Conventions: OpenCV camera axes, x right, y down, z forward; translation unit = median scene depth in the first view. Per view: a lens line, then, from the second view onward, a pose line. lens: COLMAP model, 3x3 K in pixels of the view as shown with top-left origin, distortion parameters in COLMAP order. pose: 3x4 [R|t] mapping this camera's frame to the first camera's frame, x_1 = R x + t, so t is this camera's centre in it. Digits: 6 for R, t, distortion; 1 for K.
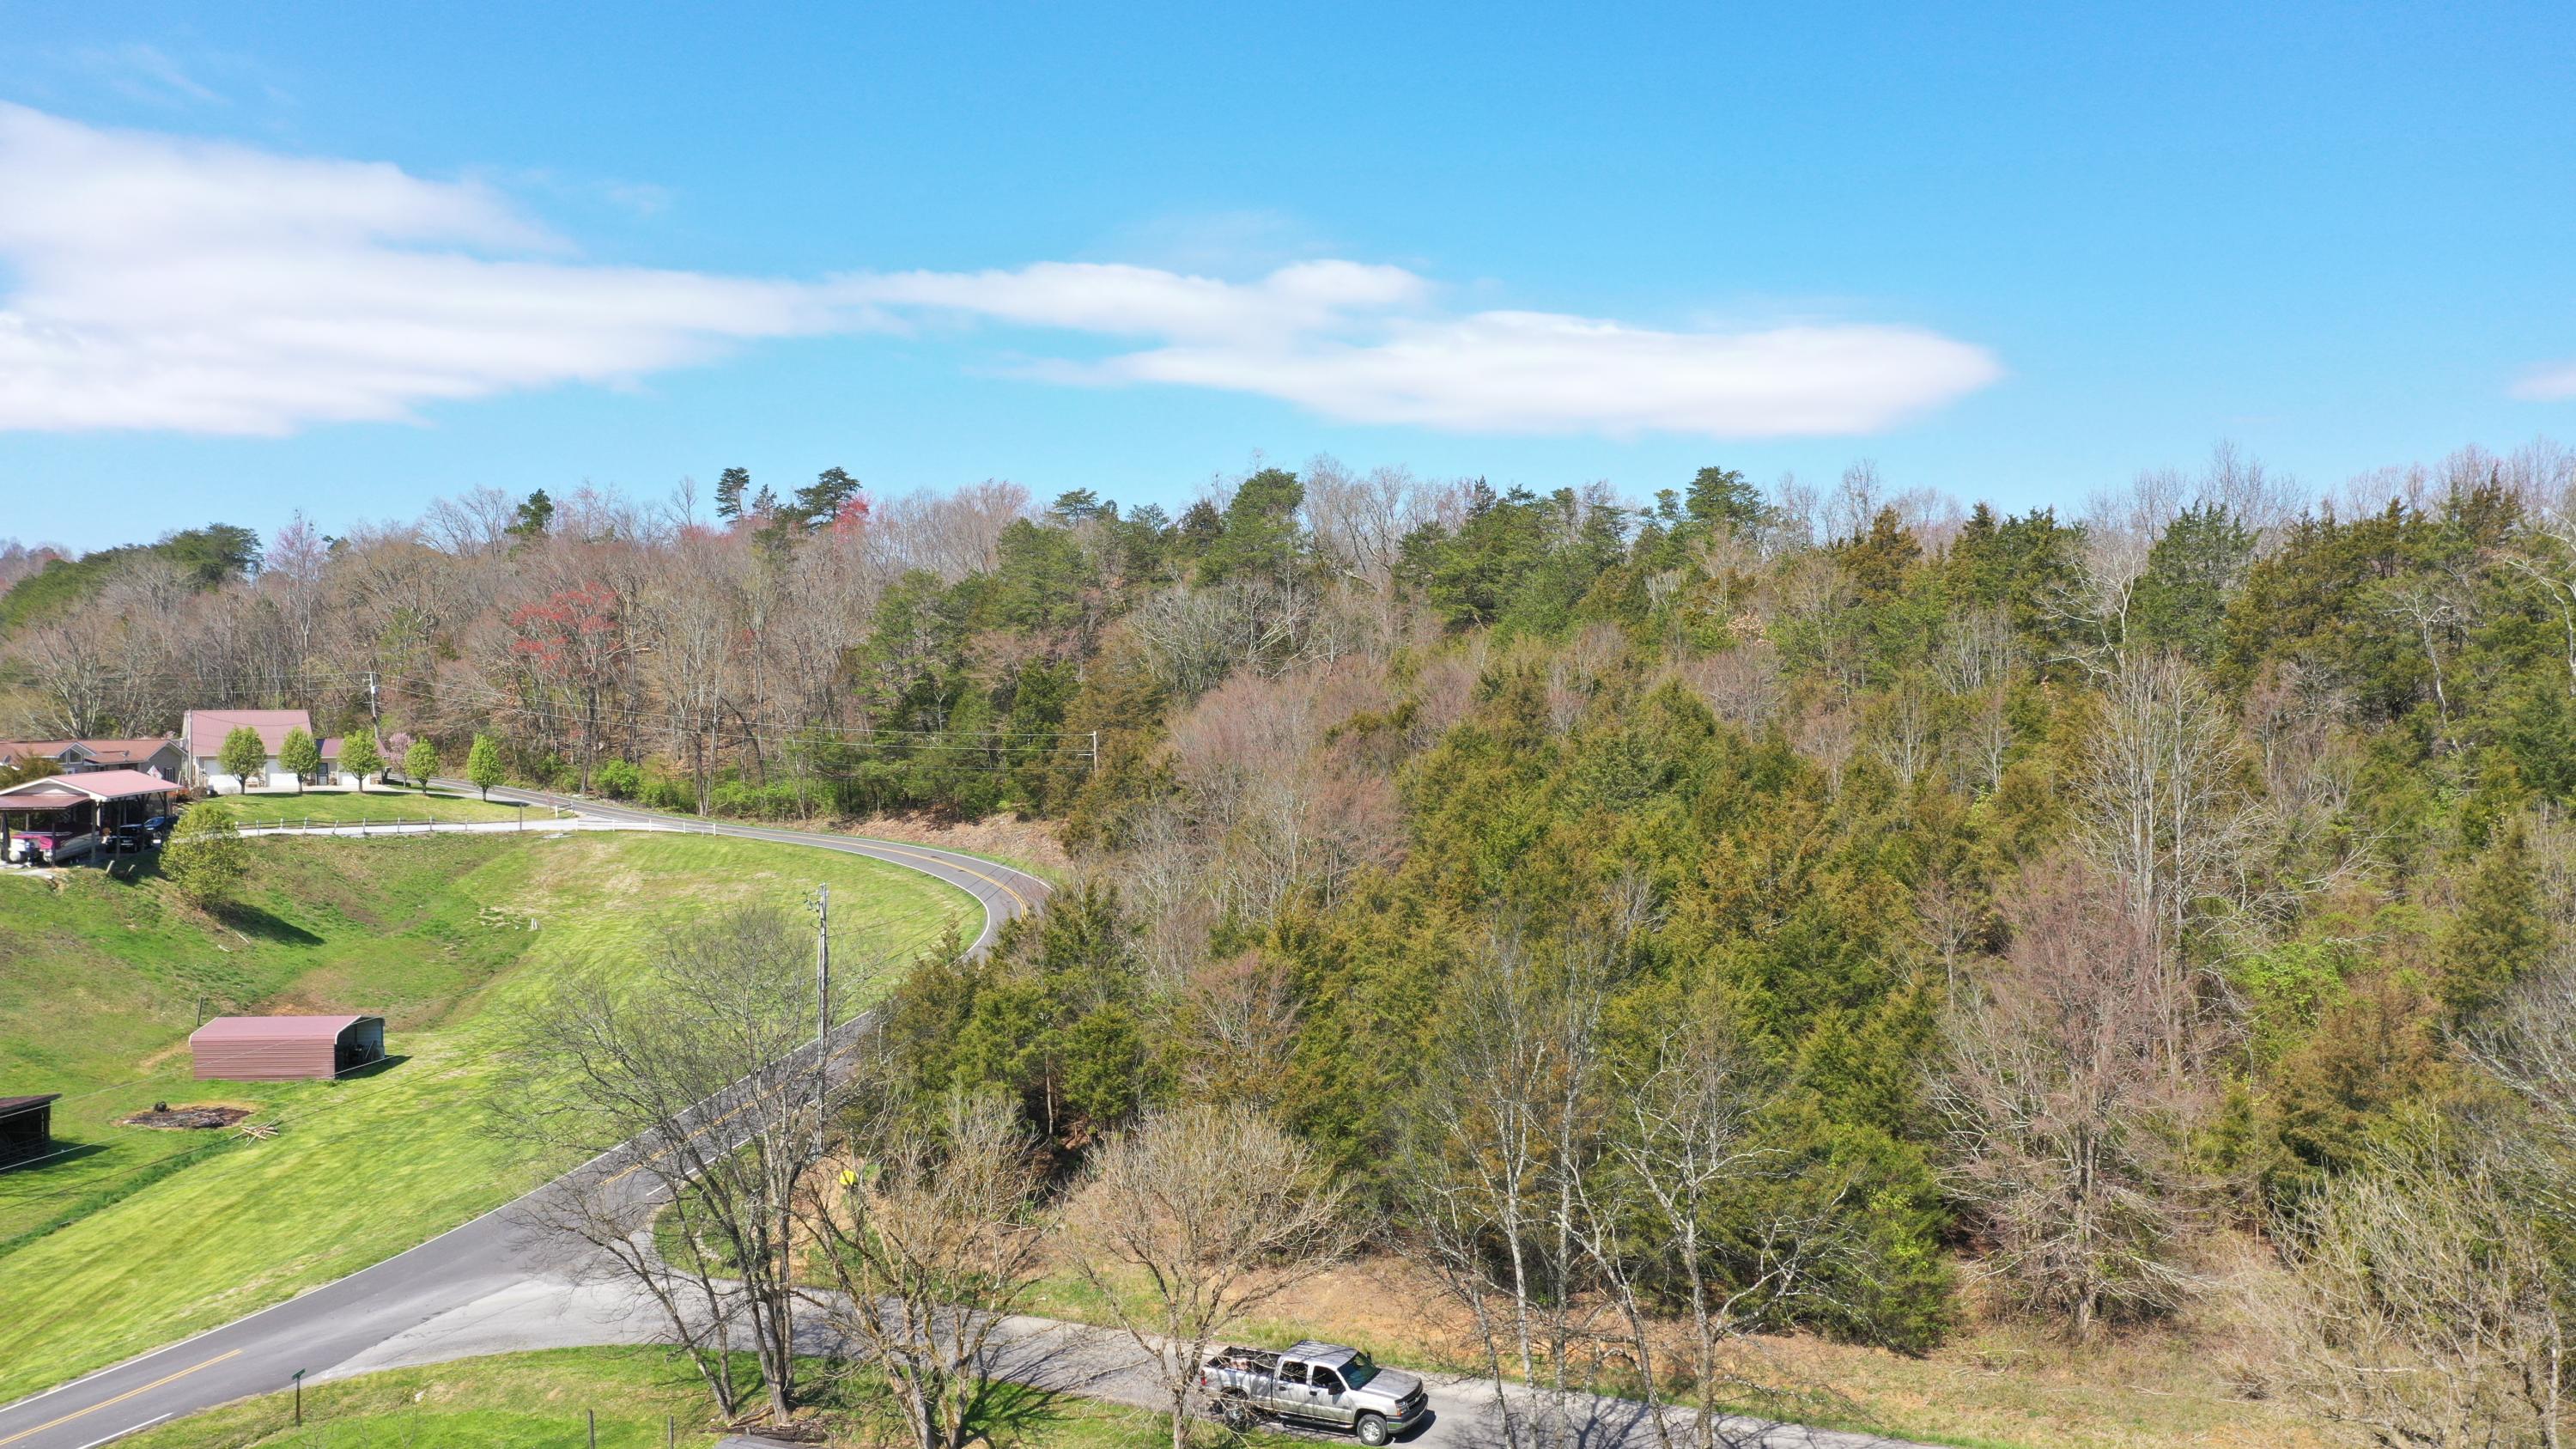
lens RADIAL K [[2045.5, 0, 1281.7], [0, 2045.5, 723.1], [0, 0, 1]] dist [0.003353, 0.006844]
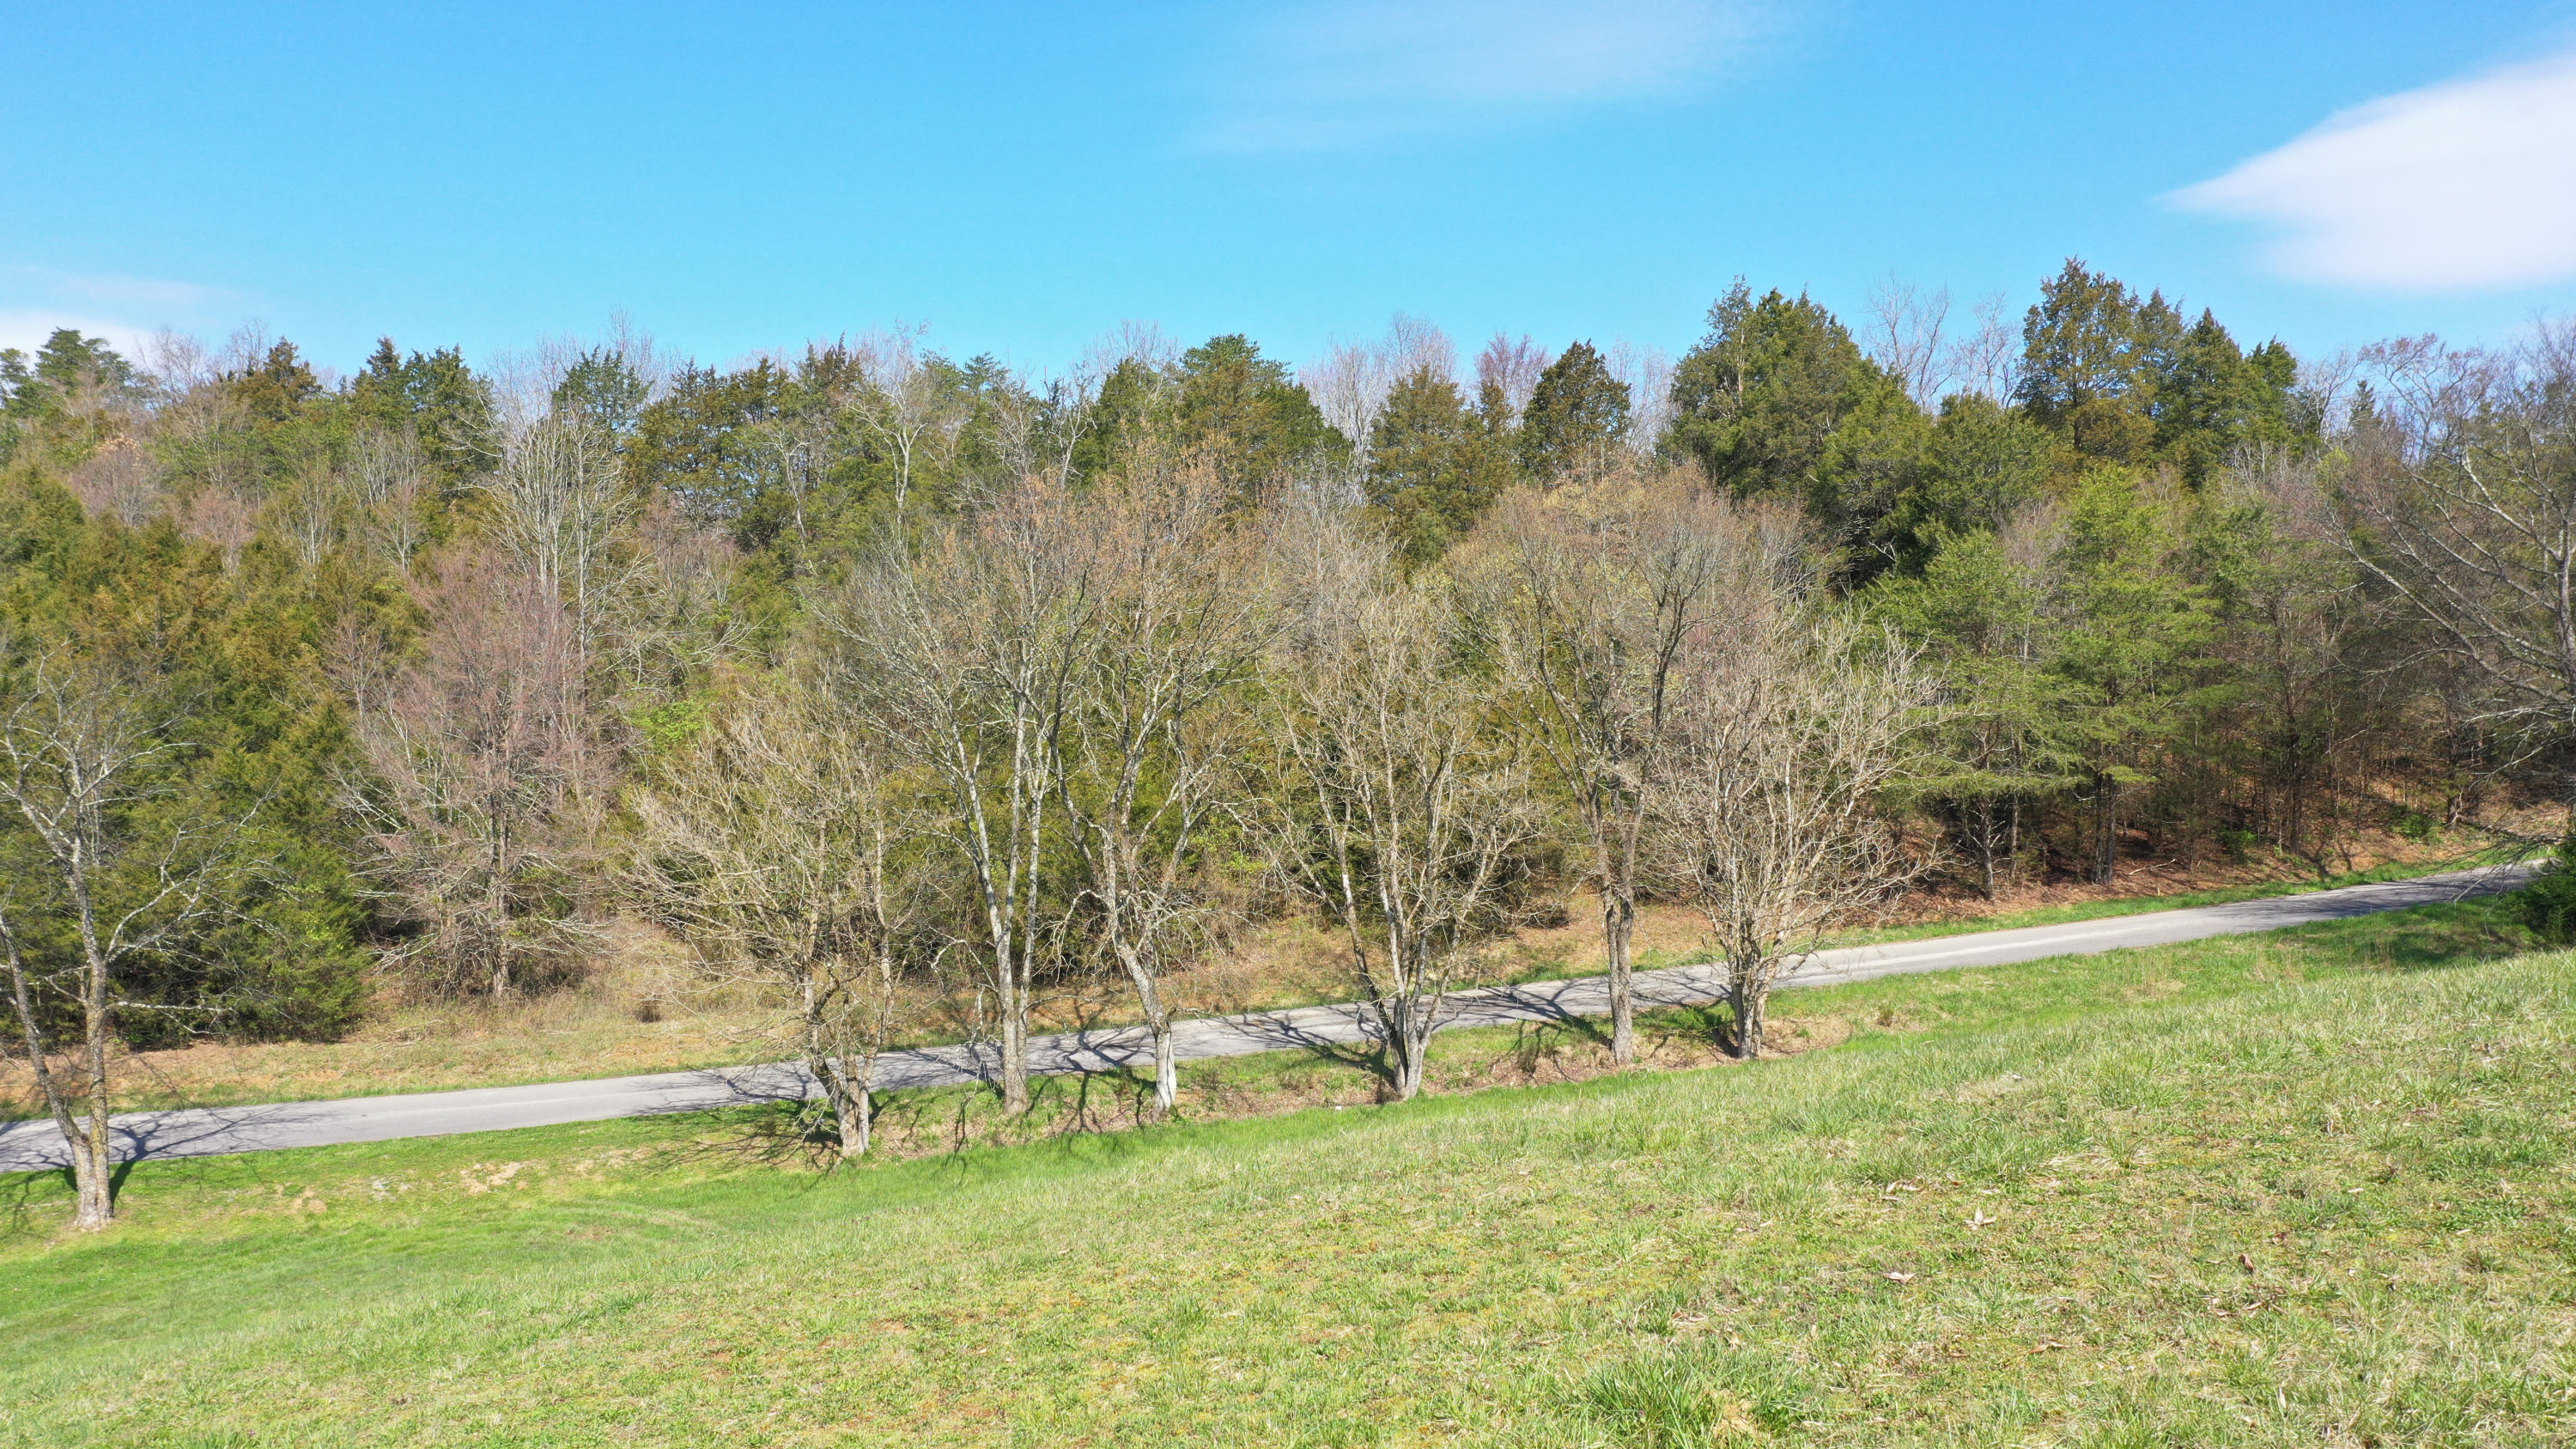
lens RADIAL K [[2045.5, 0, 1283.1], [0, 2045.5, 719.0], [0, 0, 1]] dist [0.003353, 0.006844]
pose [[0.734996, -0.004039, 0.678059, -0.015585], [0.005732, 0.999984, -0.000256, 0.105874], [-0.678047, 0.004075, 0.735007, -0.030258]]
